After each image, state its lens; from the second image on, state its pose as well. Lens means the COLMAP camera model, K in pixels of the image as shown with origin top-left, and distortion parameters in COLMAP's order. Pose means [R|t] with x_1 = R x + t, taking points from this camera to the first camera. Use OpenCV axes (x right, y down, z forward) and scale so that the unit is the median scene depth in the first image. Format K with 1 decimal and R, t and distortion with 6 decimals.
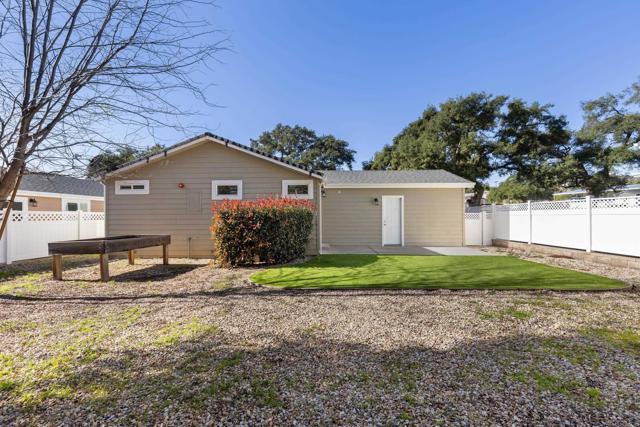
lens RADIAL K [[290.8, 0, 320.0], [0, 290.8, 213.5], [0, 0, 1]] dist [0.009054, -0.000656]
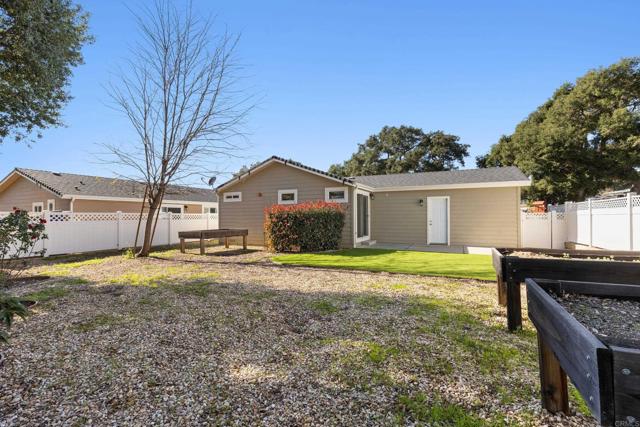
lens RADIAL K [[290.8, 0, 320.0], [0, 290.8, 213.5], [0, 0, 1]] dist [0.009054, -0.000656]
pose [[0.912344, -0.005014, -0.409395, 0.362111], [0.005335, 0.999986, -0.000358, -0.003049], [0.409390, -0.001857, 0.912357, -0.161494]]
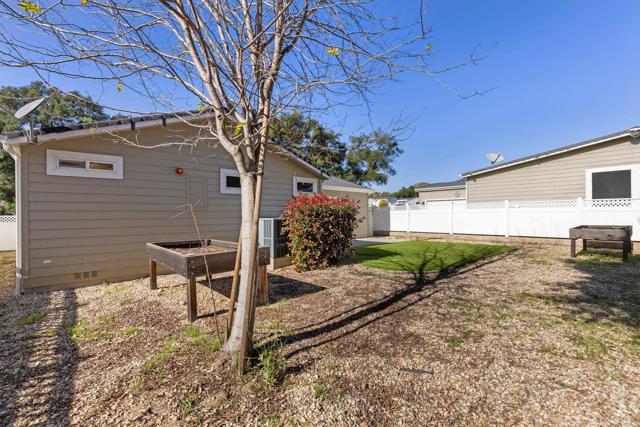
lens RADIAL K [[290.8, 0, 320.0], [0, 290.8, 213.5], [0, 0, 1]] dist [0.009054, -0.000656]
pose [[0.716957, 0.001590, 0.697116, -0.718149], [-0.002065, 0.999998, -0.000156, 0.006958], [-0.697115, -0.001328, 0.716958, 0.249885]]
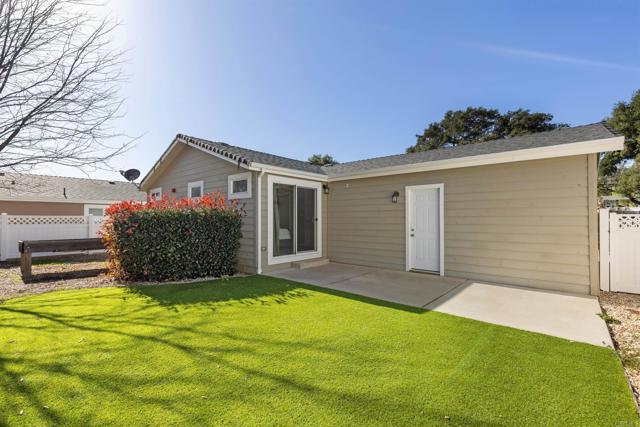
lens RADIAL K [[290.8, 0, 320.0], [0, 290.8, 213.5], [0, 0, 1]] dist [0.009054, -0.000656]
pose [[0.772767, -0.010888, -0.634596, 0.567464], [0.005335, 0.999929, -0.010659, -0.000554], [0.634667, 0.004851, 0.772770, 0.529927]]
